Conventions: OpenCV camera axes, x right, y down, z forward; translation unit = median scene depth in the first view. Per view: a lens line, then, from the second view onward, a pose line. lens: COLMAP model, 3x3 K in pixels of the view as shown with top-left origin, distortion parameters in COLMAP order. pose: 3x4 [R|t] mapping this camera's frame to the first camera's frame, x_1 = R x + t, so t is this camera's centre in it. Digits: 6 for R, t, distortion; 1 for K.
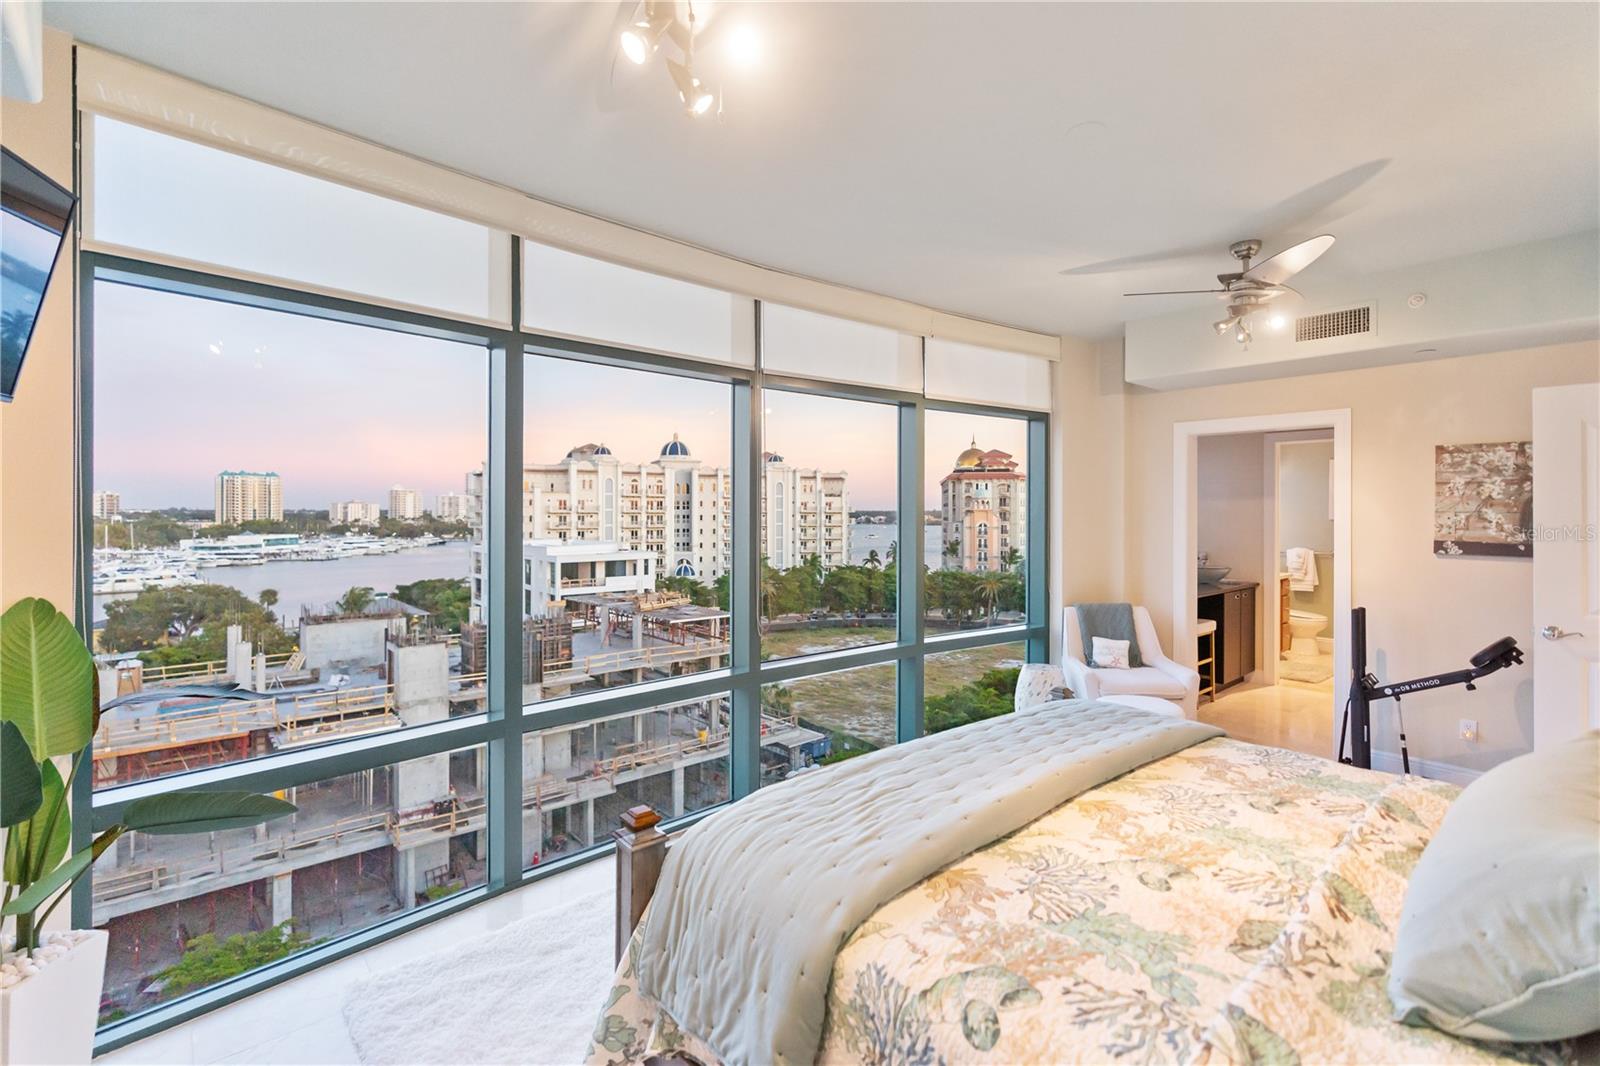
lens RADIAL K [[745.4, 0, 798.2], [0, 745.4, 525.3], [0, 0, 1]] dist [-0.002675, 0.001015]
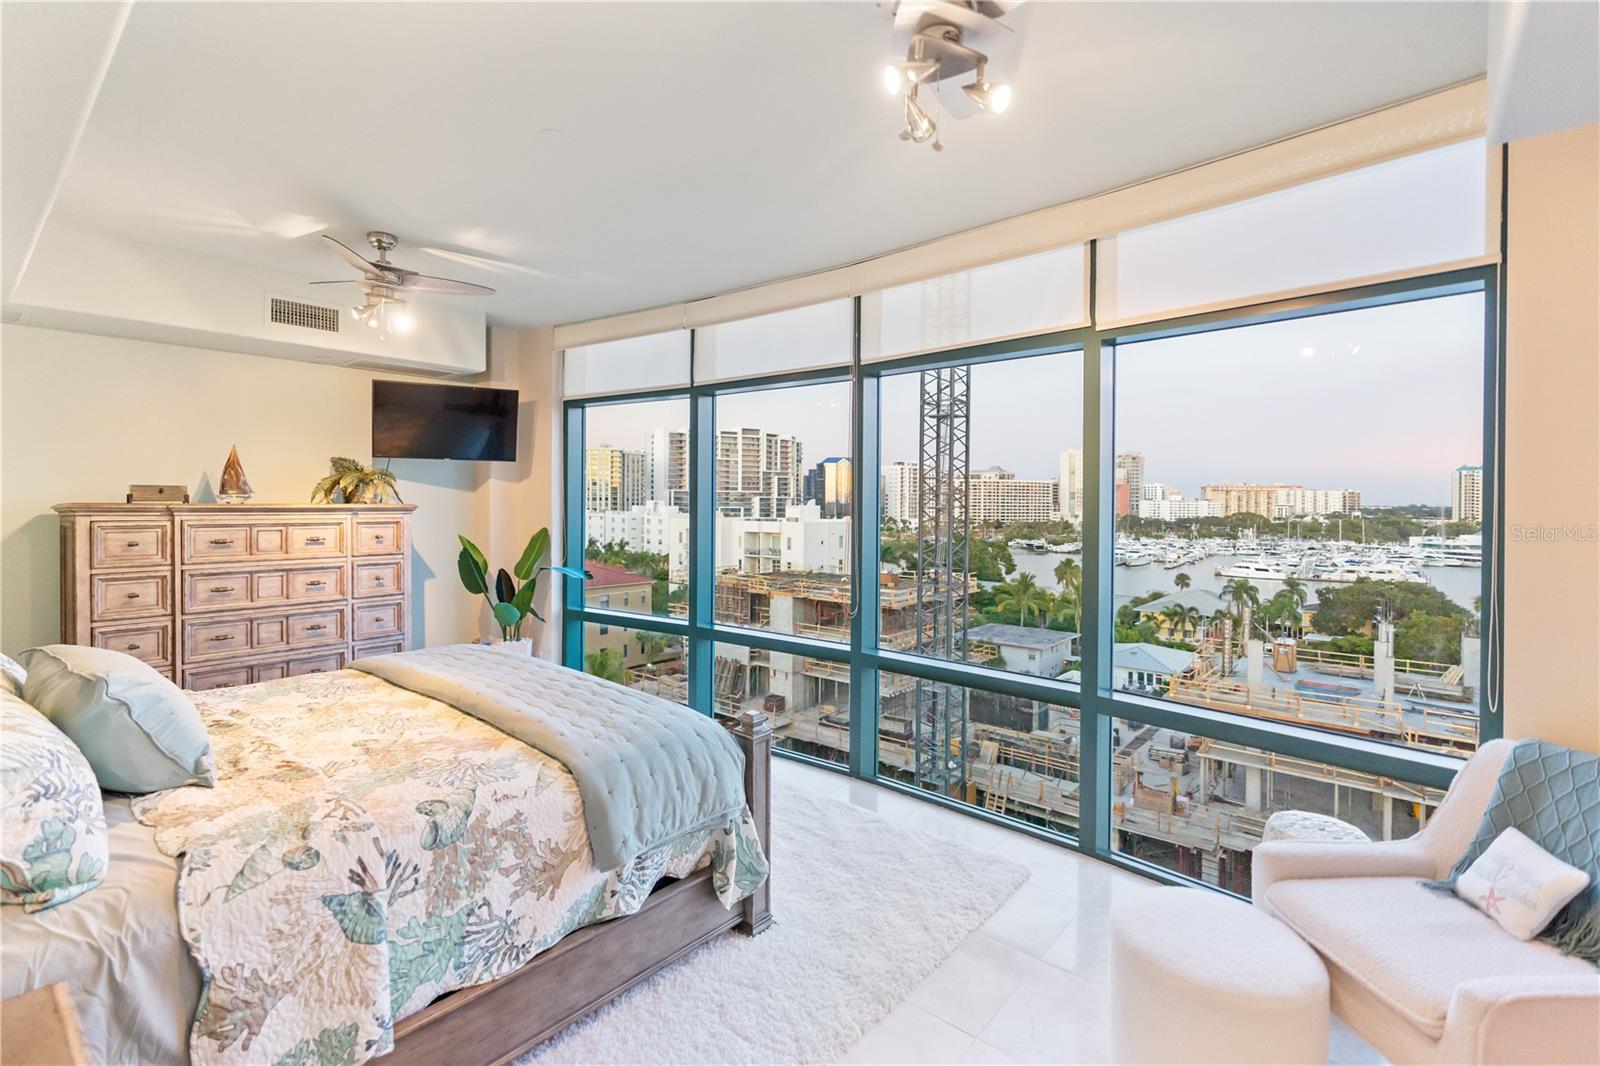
lens RADIAL K [[745.4, 0, 795.7], [0, 745.4, 516.8], [0, 0, 1]] dist [-0.002675, 0.001015]
pose [[0.149290, 0.020339, -0.988584, 0.116650], [-0.027796, 0.999480, 0.016365, -0.000578], [0.988403, 0.025036, 0.149778, 0.093161]]
